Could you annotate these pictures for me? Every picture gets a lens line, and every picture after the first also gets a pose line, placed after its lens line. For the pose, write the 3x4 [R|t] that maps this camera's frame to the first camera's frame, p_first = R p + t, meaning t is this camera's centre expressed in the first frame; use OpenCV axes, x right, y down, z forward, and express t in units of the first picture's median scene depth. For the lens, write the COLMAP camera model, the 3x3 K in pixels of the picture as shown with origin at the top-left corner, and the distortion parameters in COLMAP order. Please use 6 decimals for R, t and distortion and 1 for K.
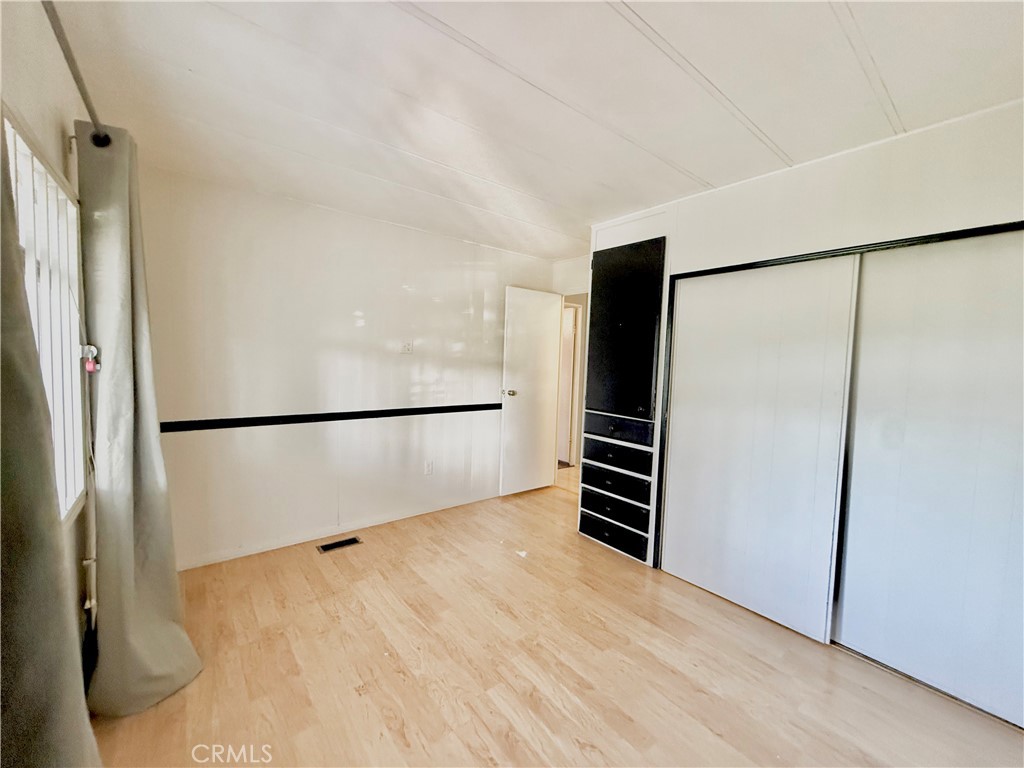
lens RADIAL K [[412.6, 0, 512.1], [0, 412.6, 380.9], [0, 0, 1]] dist [-0.001380, 0.000000]
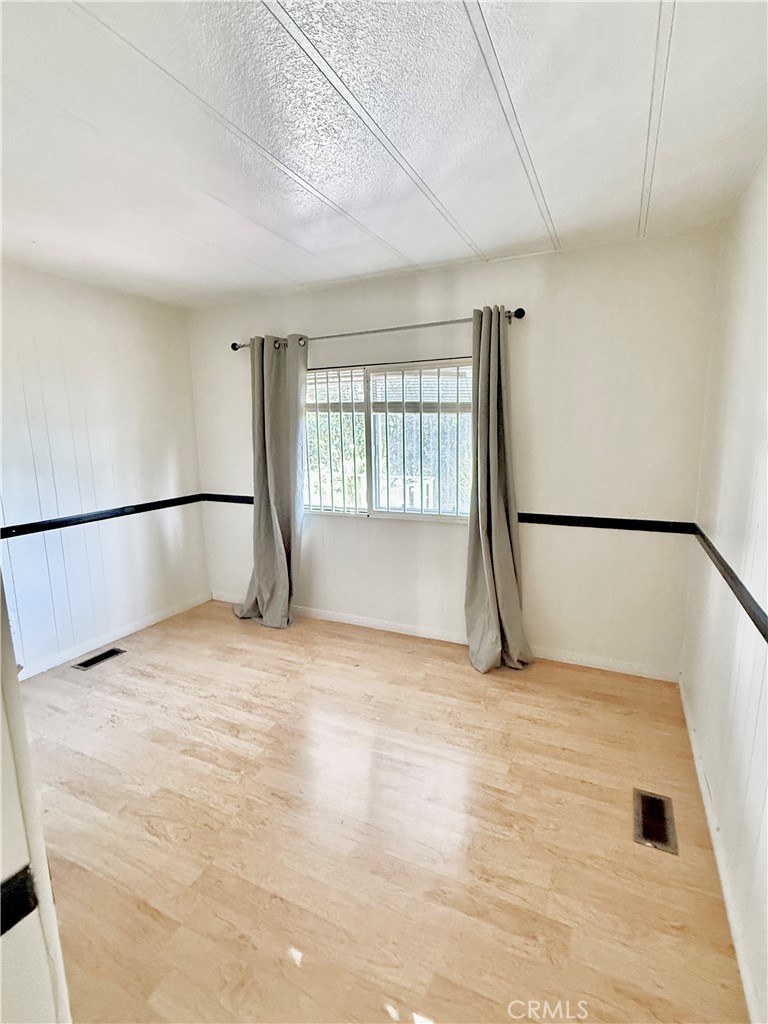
lens RADIAL K [[482.1, 0, 385.5], [0, 482.1, 508.4], [0, 0, 1]] dist [-0.002652, -0.000287]
pose [[-0.900364, 0.053054, -0.431892, 0.193897], [-0.039475, 0.978488, 0.202492, -0.145214], [0.433344, 0.199365, -0.878901, 1.914290]]
